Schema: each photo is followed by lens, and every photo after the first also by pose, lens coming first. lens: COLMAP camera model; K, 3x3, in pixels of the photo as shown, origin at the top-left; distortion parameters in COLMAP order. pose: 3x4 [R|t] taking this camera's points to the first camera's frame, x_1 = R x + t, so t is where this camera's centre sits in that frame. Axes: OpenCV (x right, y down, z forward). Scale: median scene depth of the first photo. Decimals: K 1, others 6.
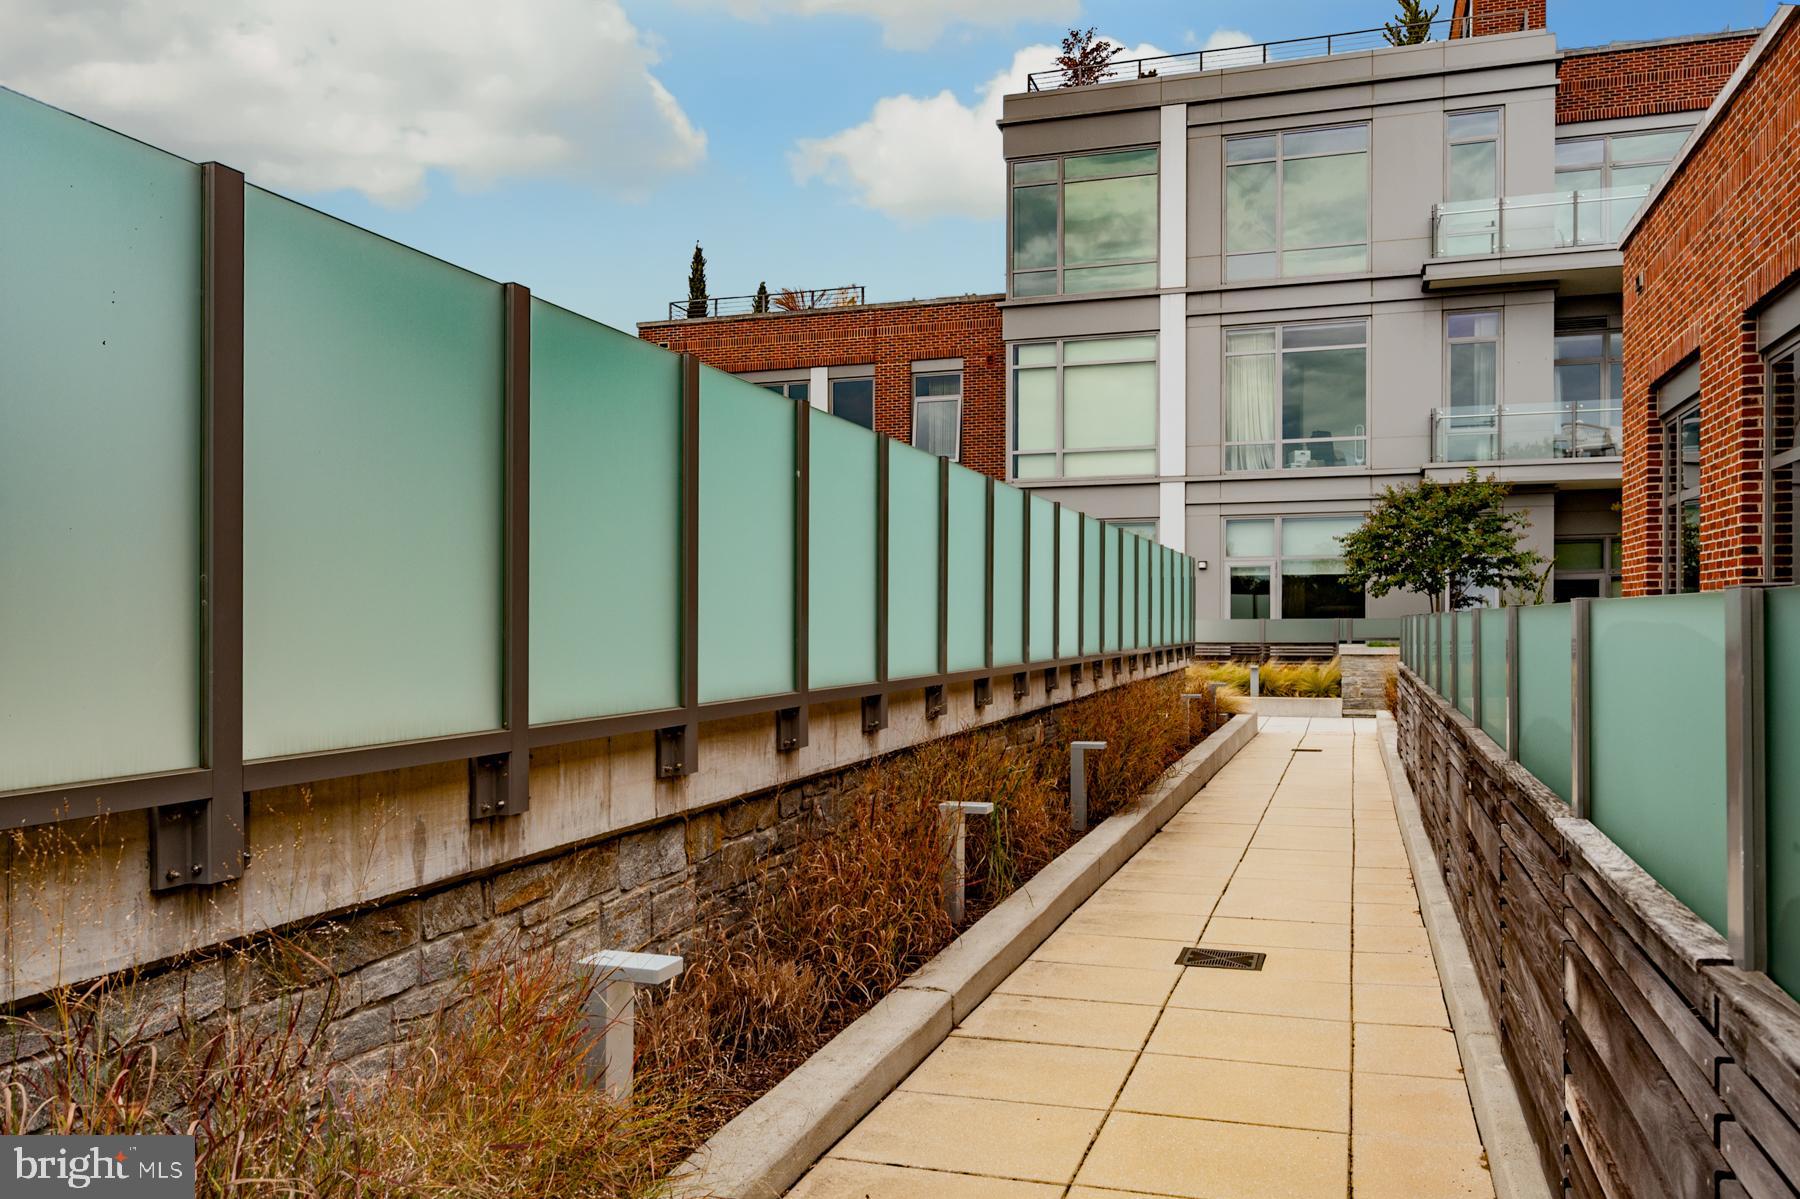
lens RADIAL K [[1358.4, 0, 900.0], [0, 1358.4, 599.5], [0, 0, 1]] dist [0.006591, 0.001670]
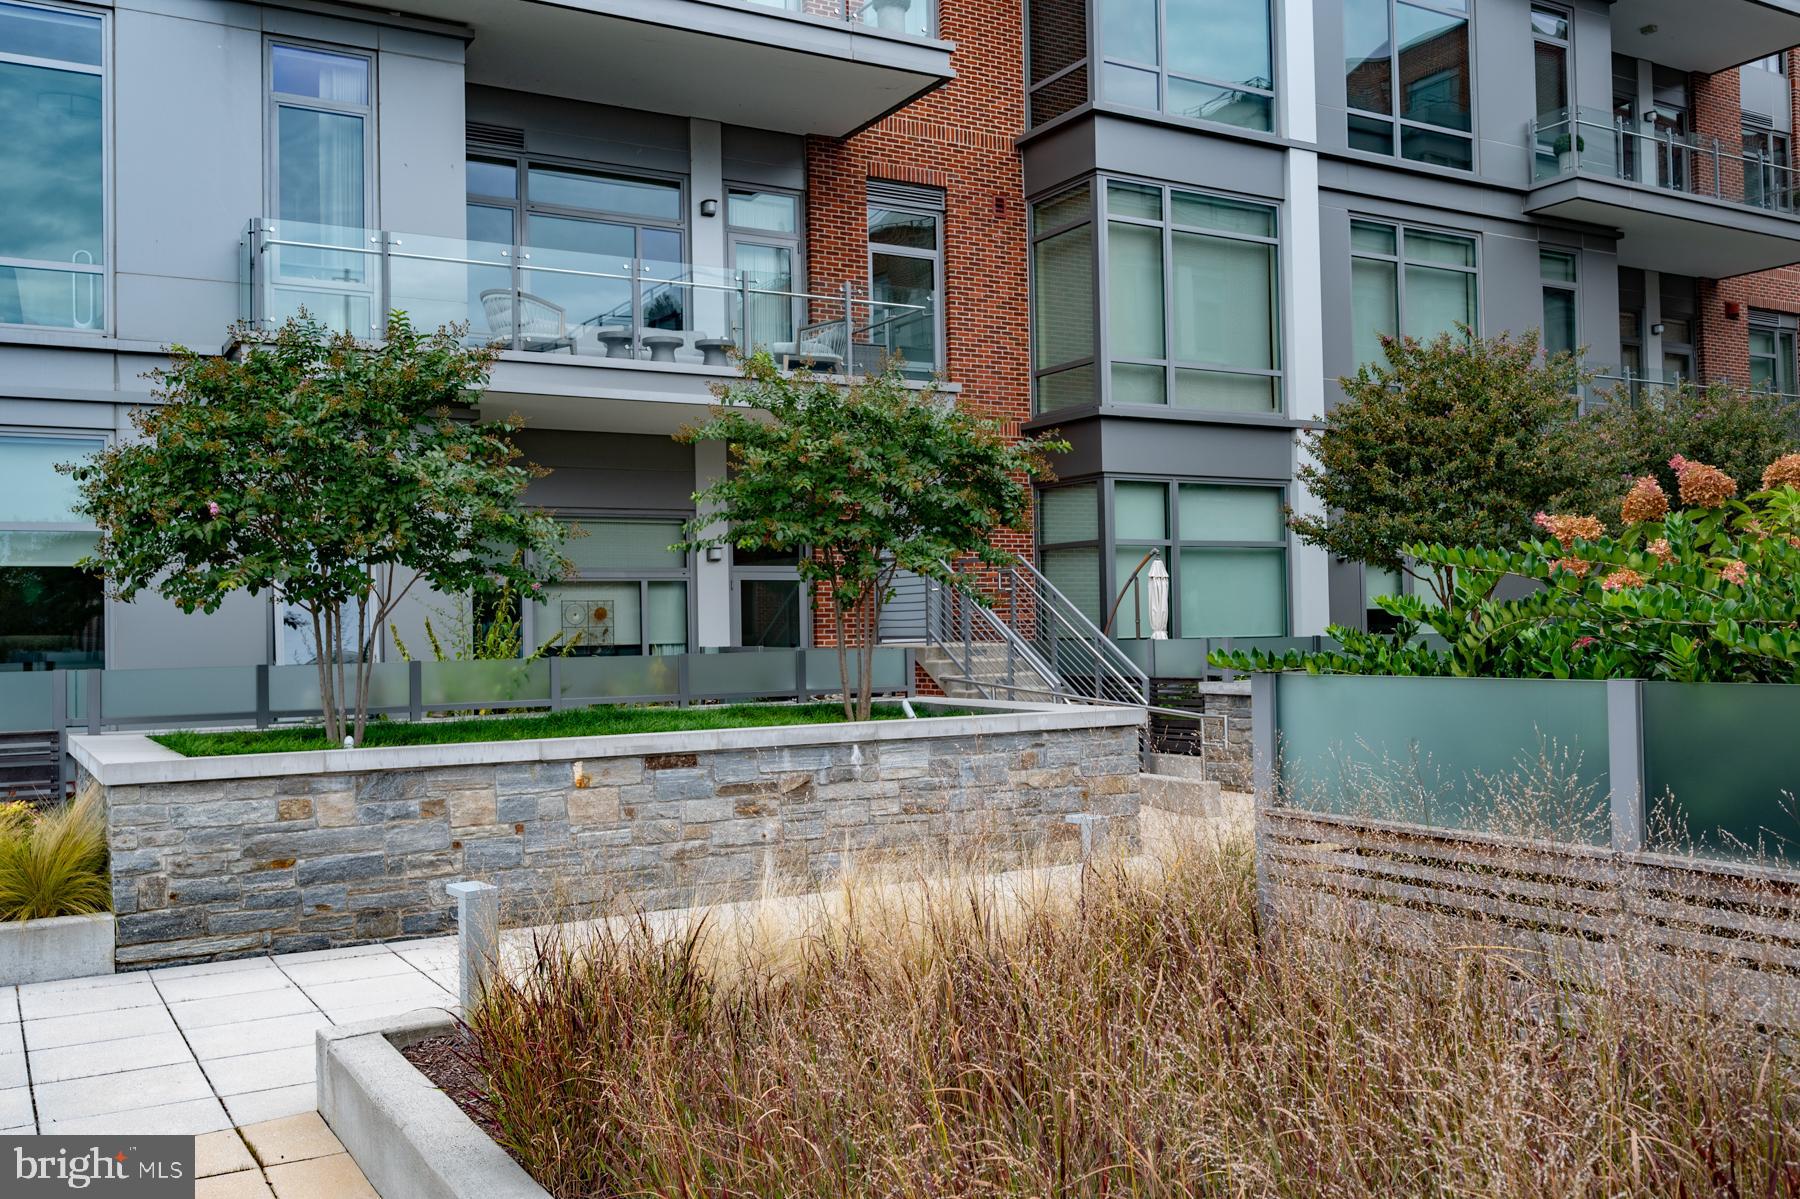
lens RADIAL K [[1615.2, 0, 900.0], [0, 1615.2, 599.5], [0, 0, 1]] dist [-0.002065, -0.004407]
pose [[0.663783, -0.004558, 0.747912, 0.151158], [0.017081, 0.999813, -0.009067, 0.000559], [-0.747730, 0.018794, 0.663737, 0.572697]]
